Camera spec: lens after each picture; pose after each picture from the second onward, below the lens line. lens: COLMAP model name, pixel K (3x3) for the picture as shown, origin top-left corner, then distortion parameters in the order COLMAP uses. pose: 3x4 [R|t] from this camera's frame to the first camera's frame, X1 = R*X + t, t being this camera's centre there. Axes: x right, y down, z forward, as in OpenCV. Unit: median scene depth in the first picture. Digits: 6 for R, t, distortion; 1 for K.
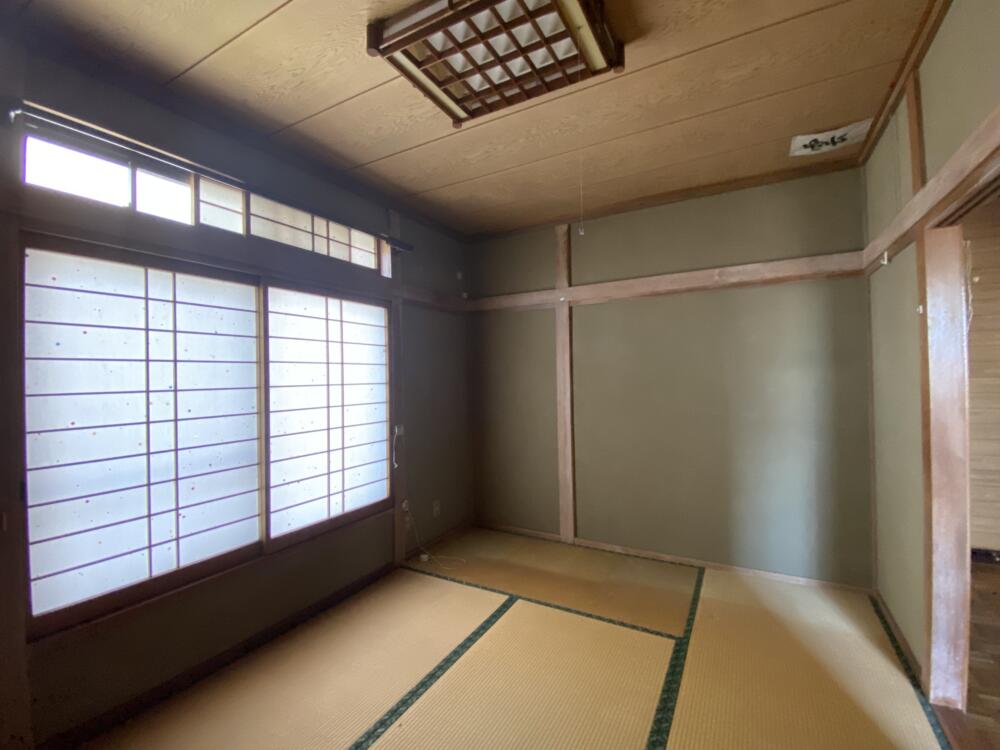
lens RADIAL K [[441.7, 0, 500.0], [0, 441.7, 375.0], [0, 0, 1]] dist [-0.001124, -0.000375]
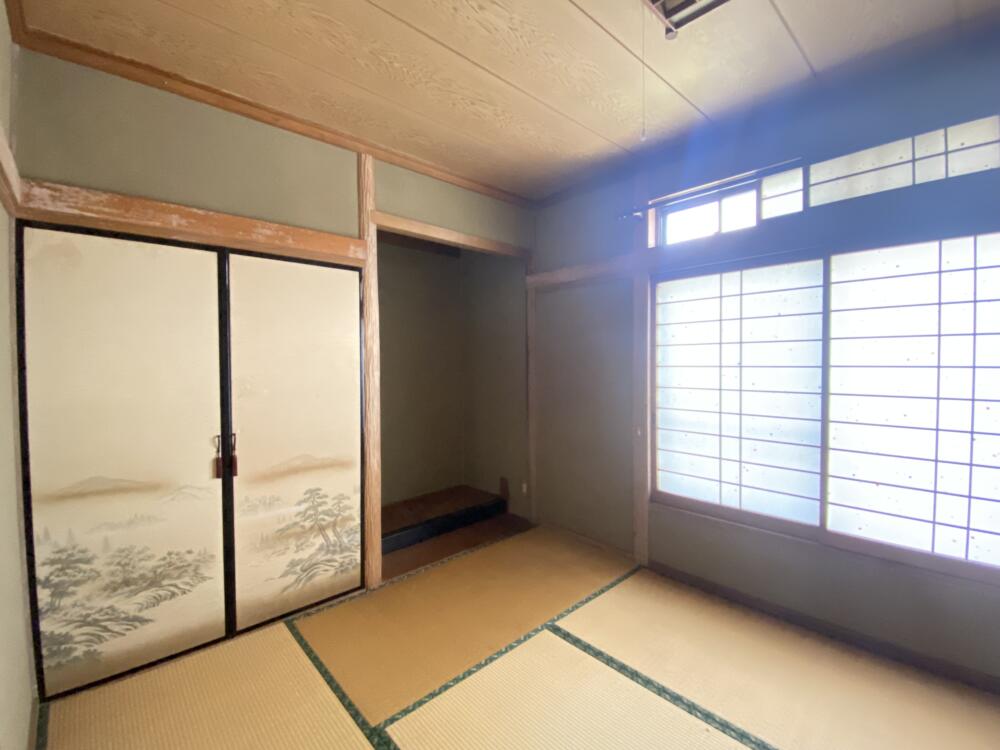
lens RADIAL K [[441.7, 0, 500.0], [0, 441.7, 375.0], [0, 0, 1]] dist [-0.001124, -0.000375]
pose [[-0.306968, 0.040058, -0.950876, 0.584550], [0.004374, 0.999163, 0.040680, 0.005599], [0.951710, 0.008329, -0.306886, 0.662641]]
